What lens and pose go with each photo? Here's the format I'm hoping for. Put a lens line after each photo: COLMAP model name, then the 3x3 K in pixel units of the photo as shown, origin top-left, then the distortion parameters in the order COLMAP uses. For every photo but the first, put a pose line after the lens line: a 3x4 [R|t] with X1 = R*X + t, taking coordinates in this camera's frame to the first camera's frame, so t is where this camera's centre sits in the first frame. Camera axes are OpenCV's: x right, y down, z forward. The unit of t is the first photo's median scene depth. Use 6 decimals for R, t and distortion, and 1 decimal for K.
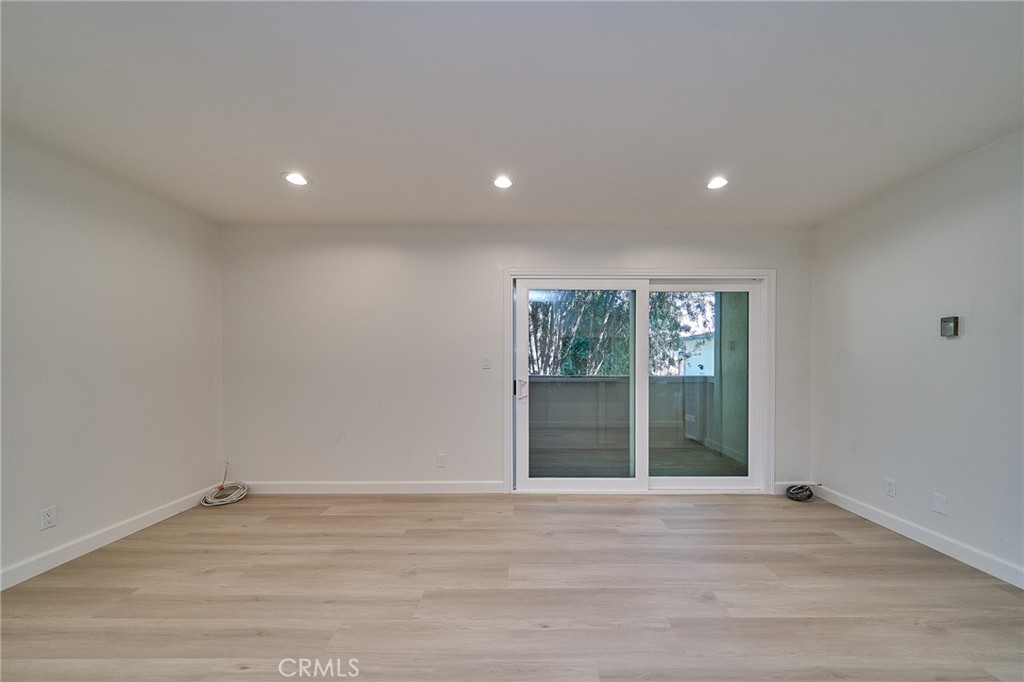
lens RADIAL K [[364.6, 0, 517.4], [0, 364.6, 371.7], [0, 0, 1]] dist [-0.000687, -0.000143]
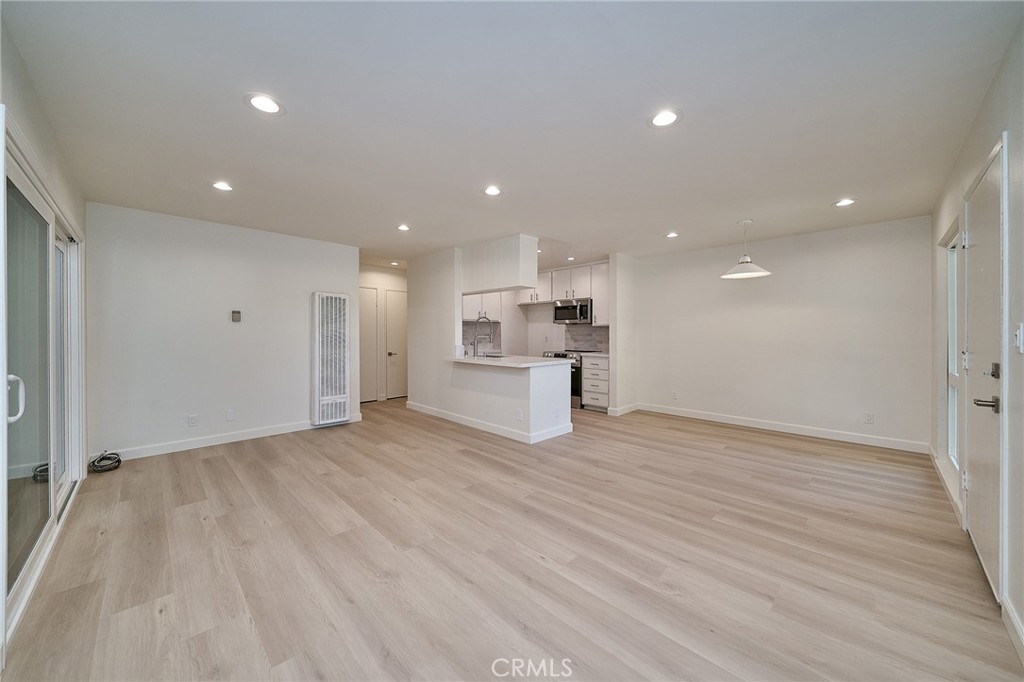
lens RADIAL K [[359.6, 0, 525.2], [0, 359.6, 337.3], [0, 0, 1]] dist [-0.000121, -0.000173]
pose [[-0.744117, -0.003389, 0.668041, -0.841322], [0.019307, 0.999460, 0.026577, -0.024960], [-0.667771, 0.032674, -0.743650, 1.061715]]
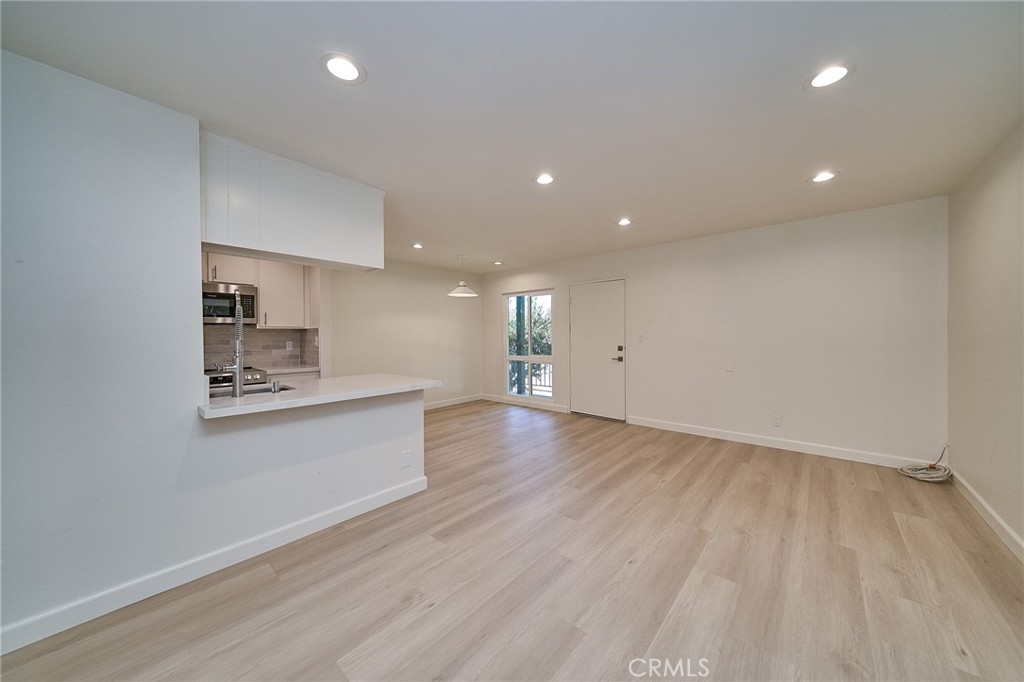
lens RADIAL K [[346.0, 0, 518.4], [0, 346.0, 337.1], [0, 0, 1]] dist [0.000506, -0.000026]
pose [[-0.639166, 0.014371, -0.768934, 0.713910], [-0.012010, 0.999517, 0.028663, -0.047011], [0.768975, 0.027555, -0.638685, 0.857158]]
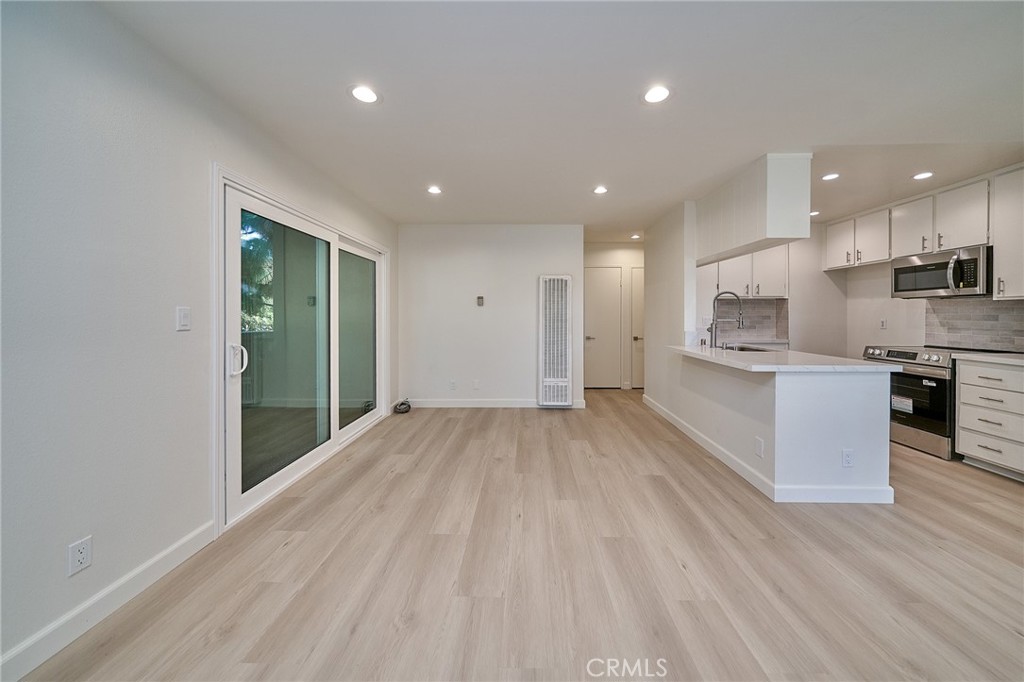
lens RADIAL K [[366.2, 0, 530.1], [0, 366.2, 318.5], [0, 0, 1]] dist [0.000451, -0.000317]
pose [[-0.025080, -0.004467, 0.999675, -0.752712], [0.026157, 0.999645, 0.005123, -0.014679], [-0.999343, 0.026277, -0.024954, 0.585851]]
